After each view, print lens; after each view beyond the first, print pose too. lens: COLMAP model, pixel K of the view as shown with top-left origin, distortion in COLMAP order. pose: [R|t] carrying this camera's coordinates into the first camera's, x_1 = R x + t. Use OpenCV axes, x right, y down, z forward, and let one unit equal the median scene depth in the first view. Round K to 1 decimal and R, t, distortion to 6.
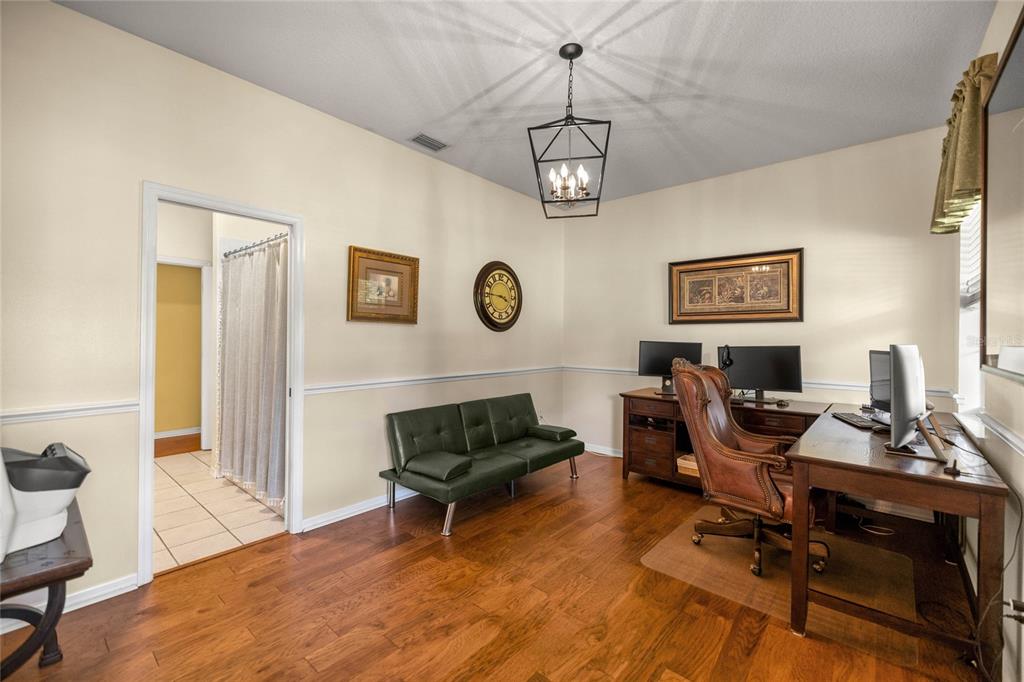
lens RADIAL K [[432.2, 0, 513.1], [0, 432.2, 334.6], [0, 0, 1]] dist [0.000939, -0.000431]
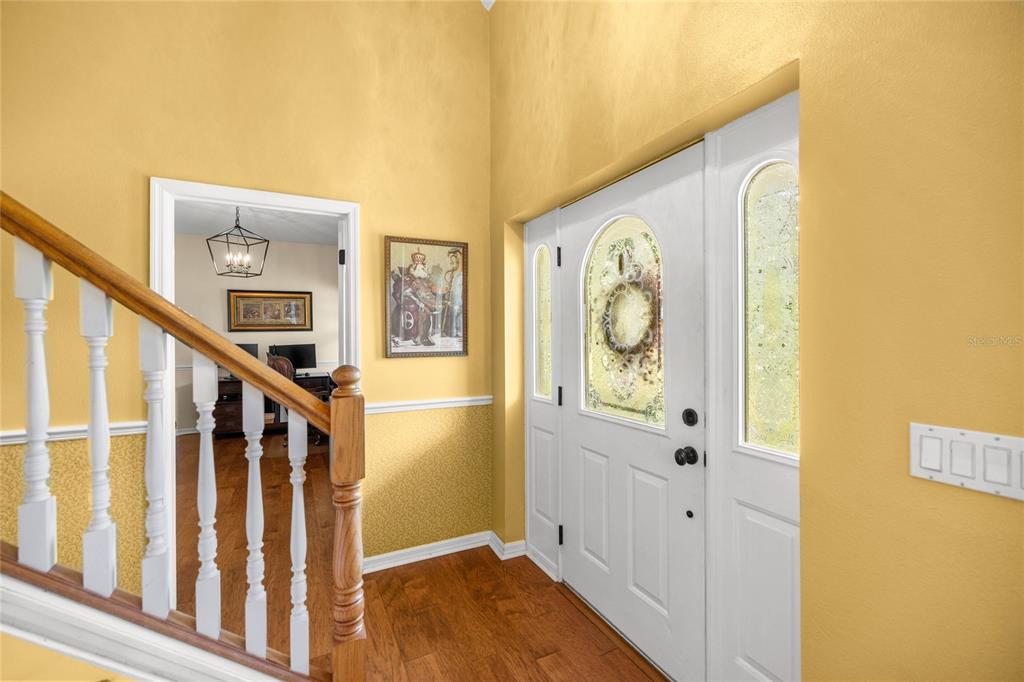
lens RADIAL K [[432.2, 0, 512.7], [0, 432.2, 338.5], [0, 0, 1]] dist [0.000939, -0.000431]
pose [[0.385757, -0.015535, 0.922470, -0.676655], [0.006649, 0.999879, 0.014058, -0.016662], [-0.922576, 0.000711, 0.385814, -0.491857]]
